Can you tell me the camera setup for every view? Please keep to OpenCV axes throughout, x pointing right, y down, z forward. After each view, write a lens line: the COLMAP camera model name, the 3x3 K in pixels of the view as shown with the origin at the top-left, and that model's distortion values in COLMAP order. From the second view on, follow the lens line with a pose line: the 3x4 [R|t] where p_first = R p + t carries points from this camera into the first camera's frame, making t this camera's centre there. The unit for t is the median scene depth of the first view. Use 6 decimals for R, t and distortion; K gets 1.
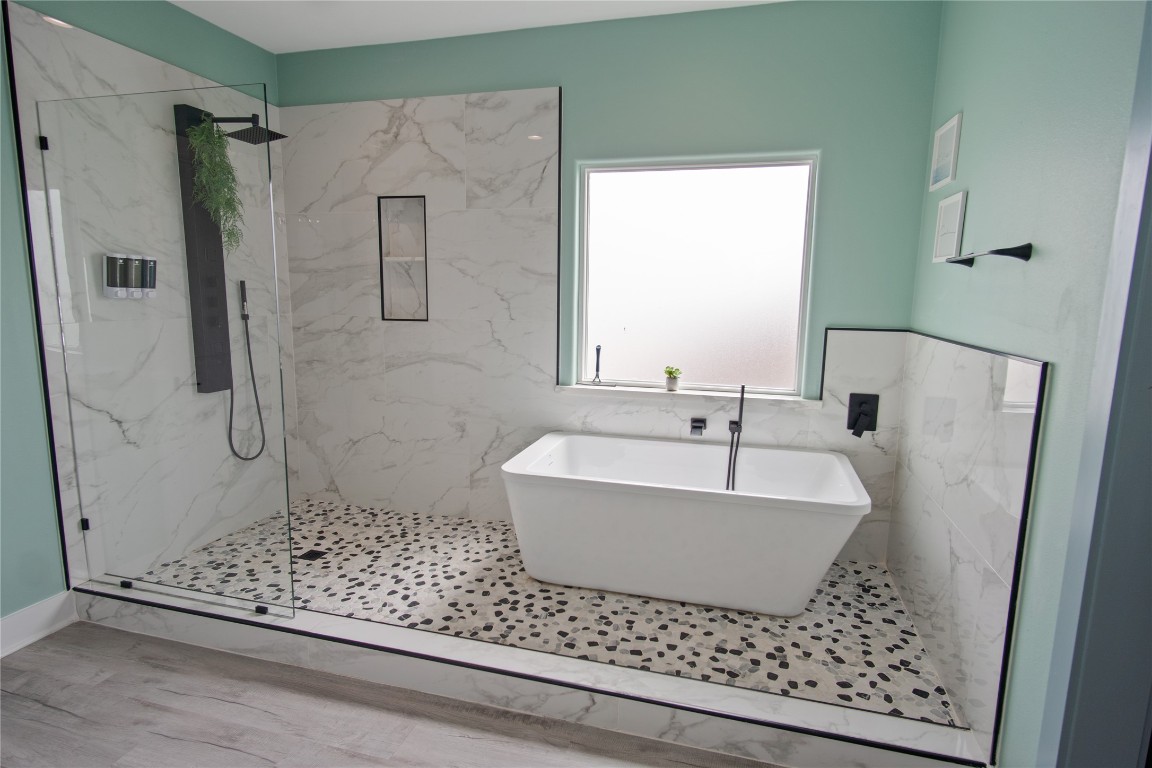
lens RADIAL K [[628.7, 0, 585.0], [0, 628.7, 387.8], [0, 0, 1]] dist [-0.034262, 0.006029]
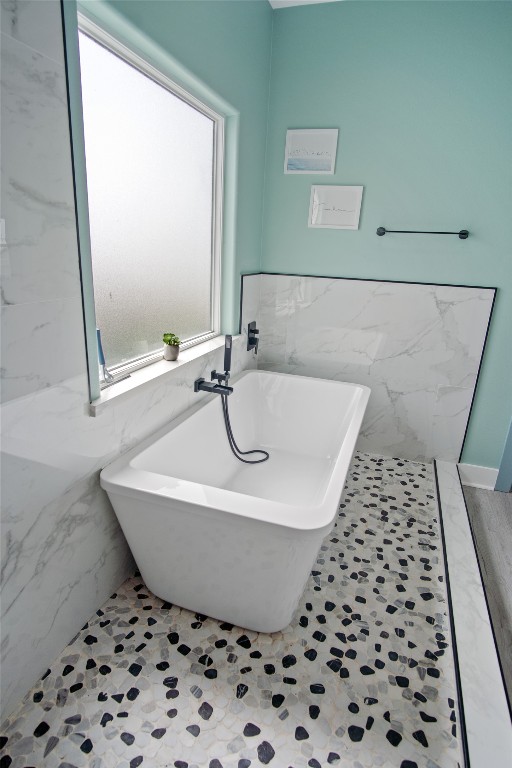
lens RADIAL K [[419.2, 0, 262.9], [0, 419.2, 385.5], [0, 0, 1]] dist [-0.034262, 0.006029]
pose [[0.063499, -0.321671, 0.944720, -0.537943], [0.113640, 0.942804, 0.313380, -0.168433], [-0.991491, 0.087459, 0.096421, 1.067153]]
